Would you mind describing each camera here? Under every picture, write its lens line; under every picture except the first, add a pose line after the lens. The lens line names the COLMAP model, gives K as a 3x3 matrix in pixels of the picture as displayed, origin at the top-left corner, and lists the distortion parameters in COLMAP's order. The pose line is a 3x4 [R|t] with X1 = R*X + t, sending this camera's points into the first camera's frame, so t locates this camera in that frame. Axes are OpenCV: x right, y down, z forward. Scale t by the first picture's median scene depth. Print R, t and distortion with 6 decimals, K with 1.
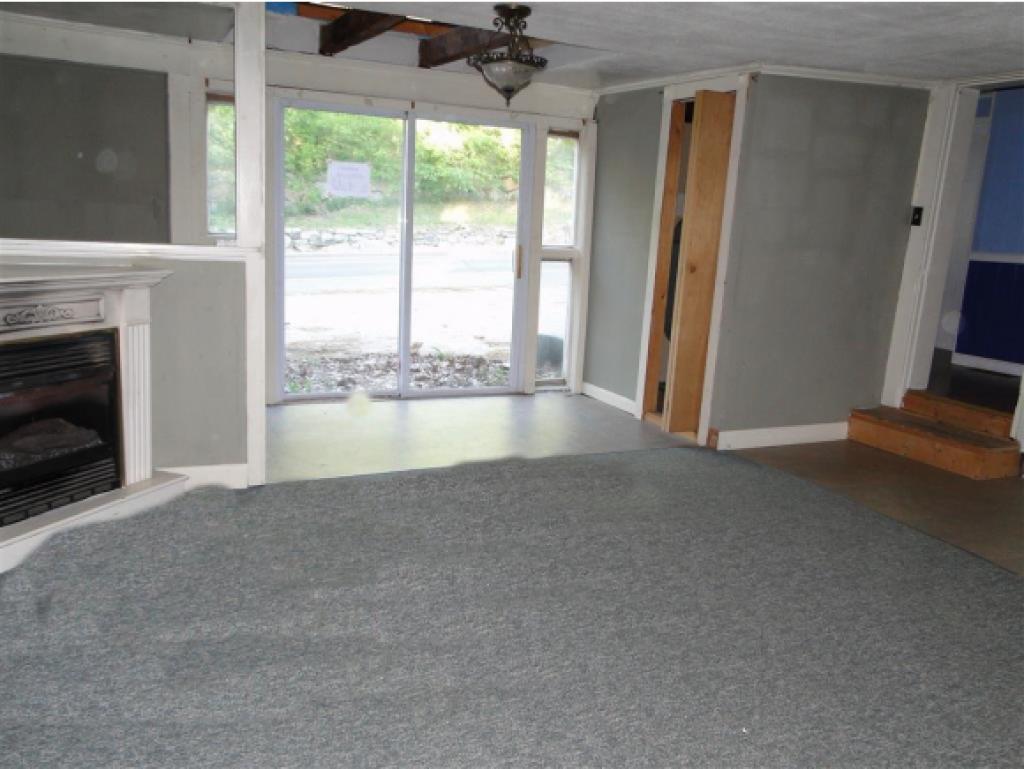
lens RADIAL K [[854.3, 0, 515.2], [0, 854.3, 388.0], [0, 0, 1]] dist [0.003075, -0.003892]
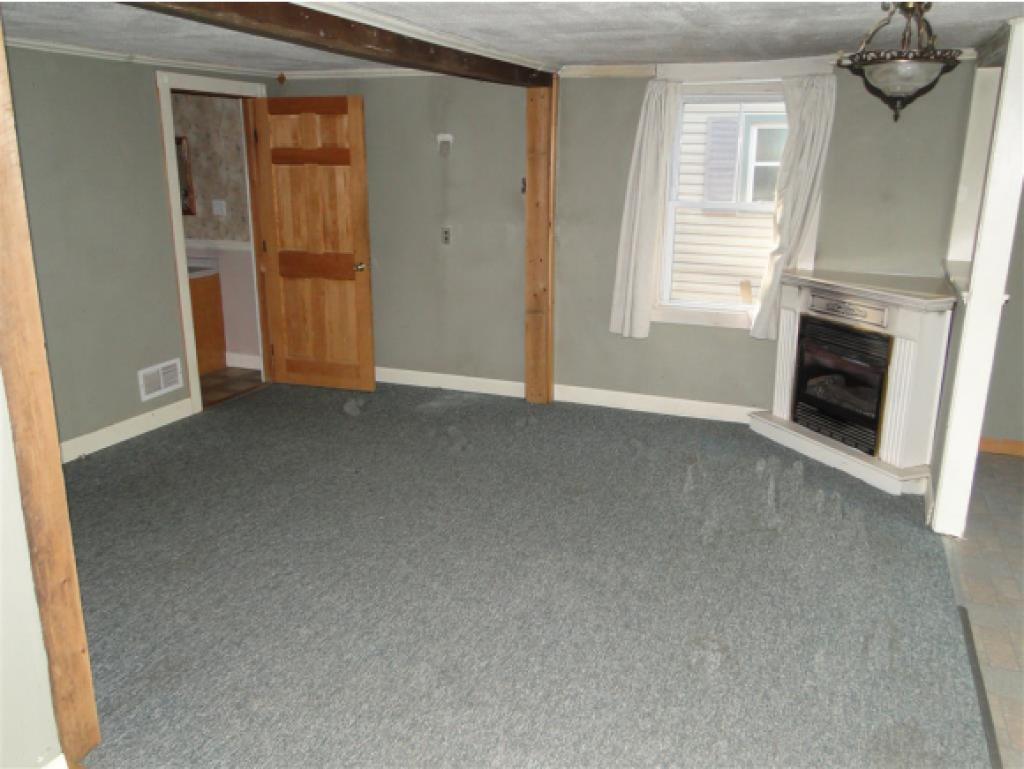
lens RADIAL K [[854.3, 0, 513.1], [0, 854.3, 384.7], [0, 0, 1]] dist [0.003075, -0.003892]
pose [[-0.721179, 0.117005, -0.682796, 0.871005], [-0.182900, 0.918500, 0.350578, -0.365698], [0.668168, 0.377713, -0.641003, 1.542471]]
